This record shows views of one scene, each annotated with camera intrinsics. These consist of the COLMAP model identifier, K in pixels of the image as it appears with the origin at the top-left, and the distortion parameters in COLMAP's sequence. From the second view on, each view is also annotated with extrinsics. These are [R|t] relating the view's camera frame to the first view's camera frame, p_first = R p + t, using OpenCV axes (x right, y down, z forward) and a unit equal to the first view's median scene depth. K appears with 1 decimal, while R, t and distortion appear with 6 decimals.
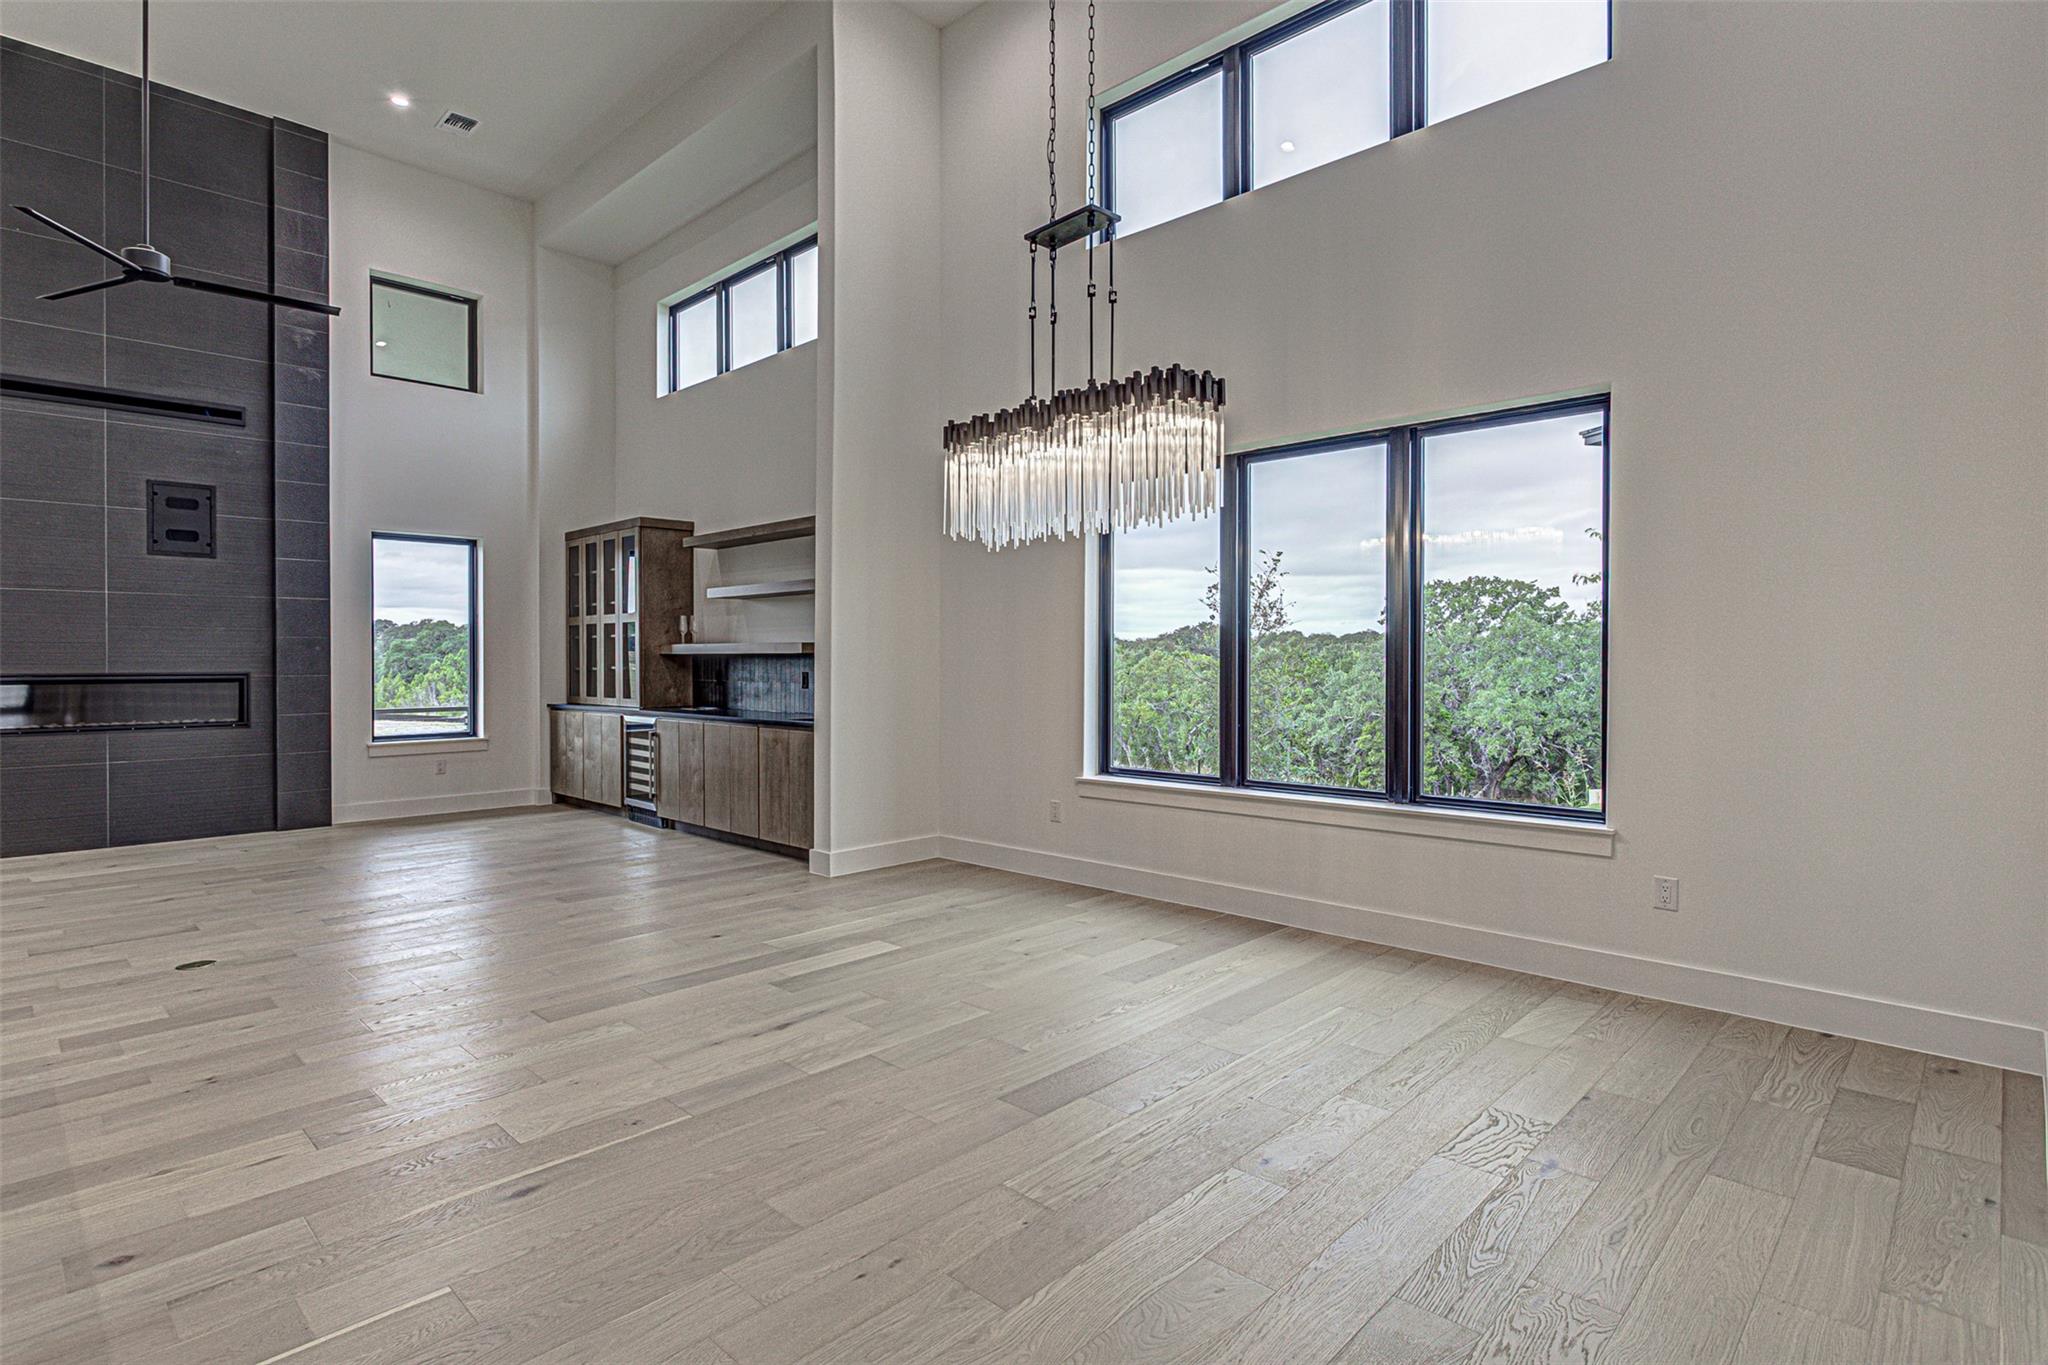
lens RADIAL K [[1012.0, 0, 1010.7], [0, 1012.0, 669.7], [0, 0, 1]] dist [-0.001710, 0.001263]
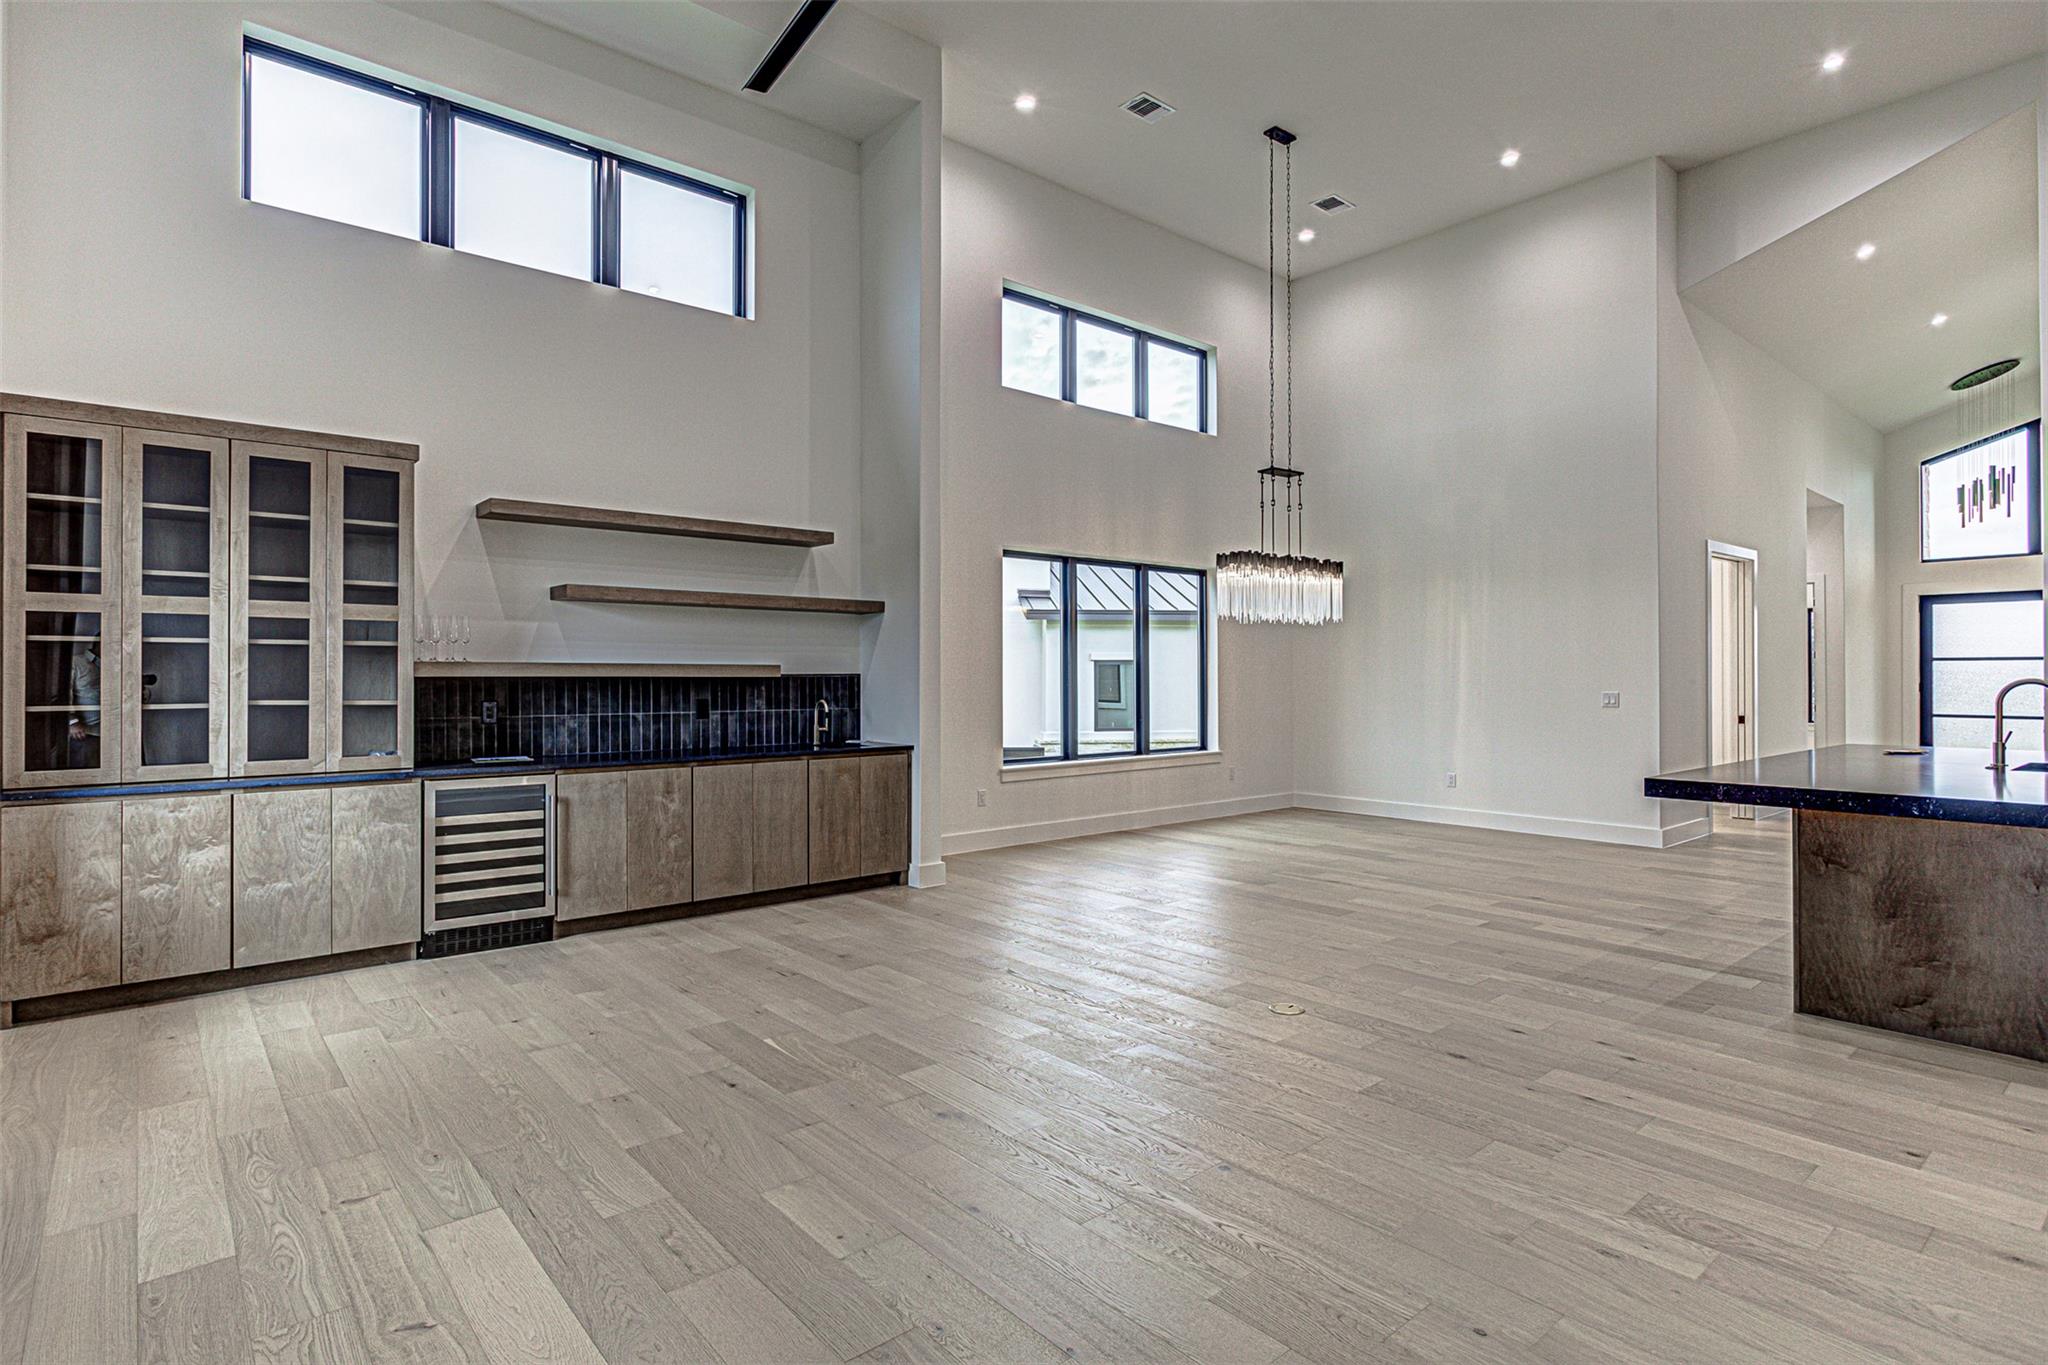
lens RADIAL K [[1012.0, 0, 1010.7], [0, 1012.0, 669.7], [0, 0, 1]] dist [-0.001710, 0.001263]
pose [[0.105690, 0.007443, 0.994371, -1.584751], [0.011497, 0.999896, -0.008707, -0.019484], [-0.994333, 0.012353, 0.105593, 1.034144]]
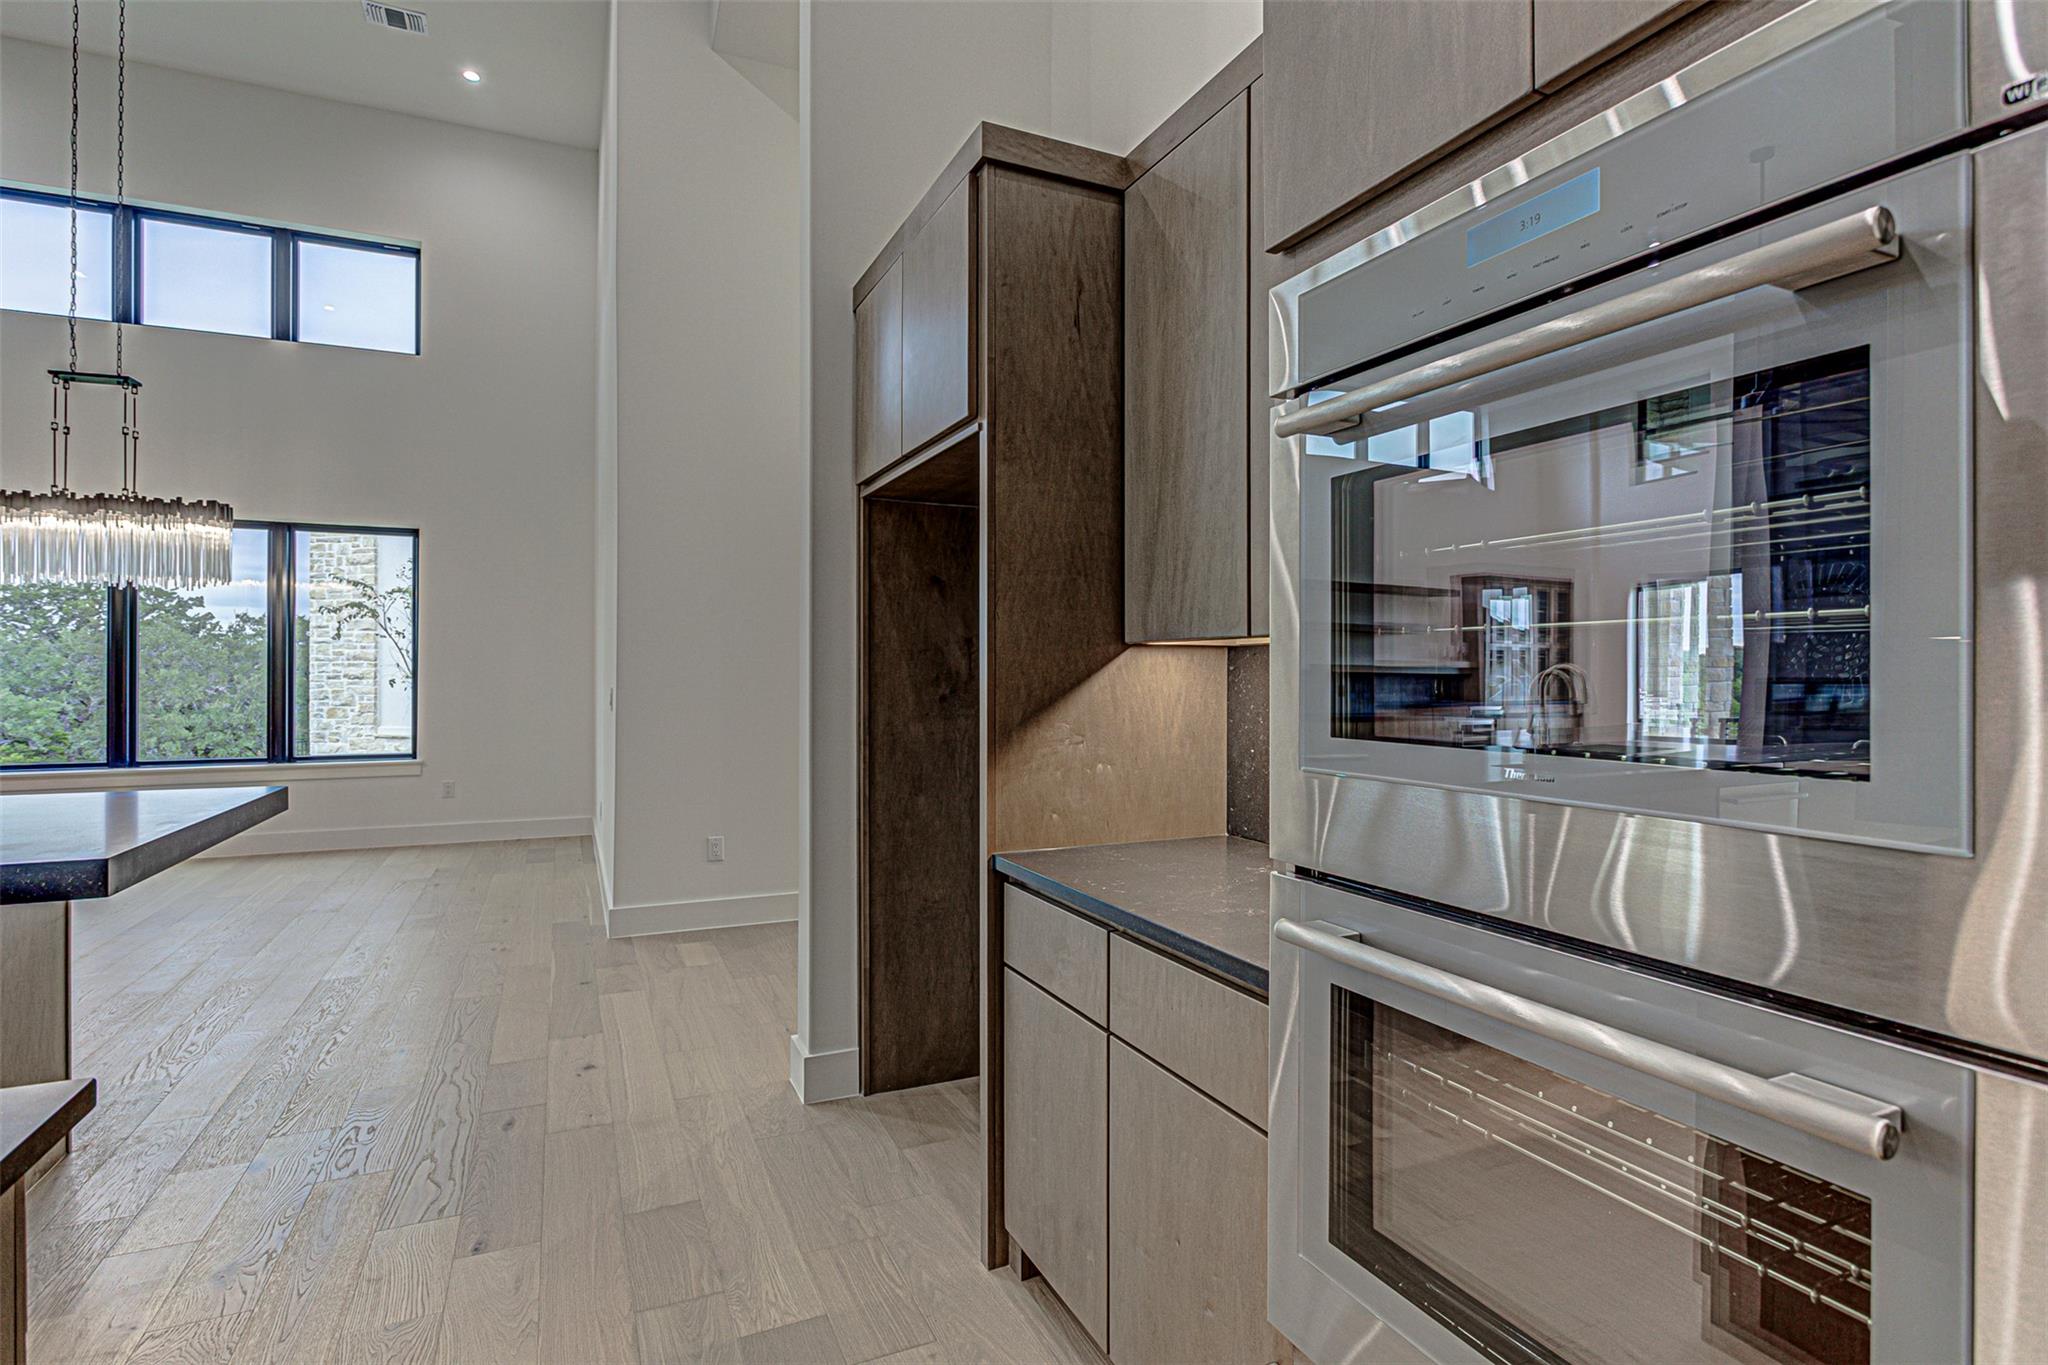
lens RADIAL K [[1012.0, 0, 1010.7], [0, 1012.0, 669.7], [0, 0, 1]] dist [-0.001710, 0.001263]
pose [[0.367146, 0.001616, 0.930162, -0.651920], [0.010064, 0.999933, -0.005710, 0.008742], [-0.930109, 0.011458, 0.367105, -0.618962]]
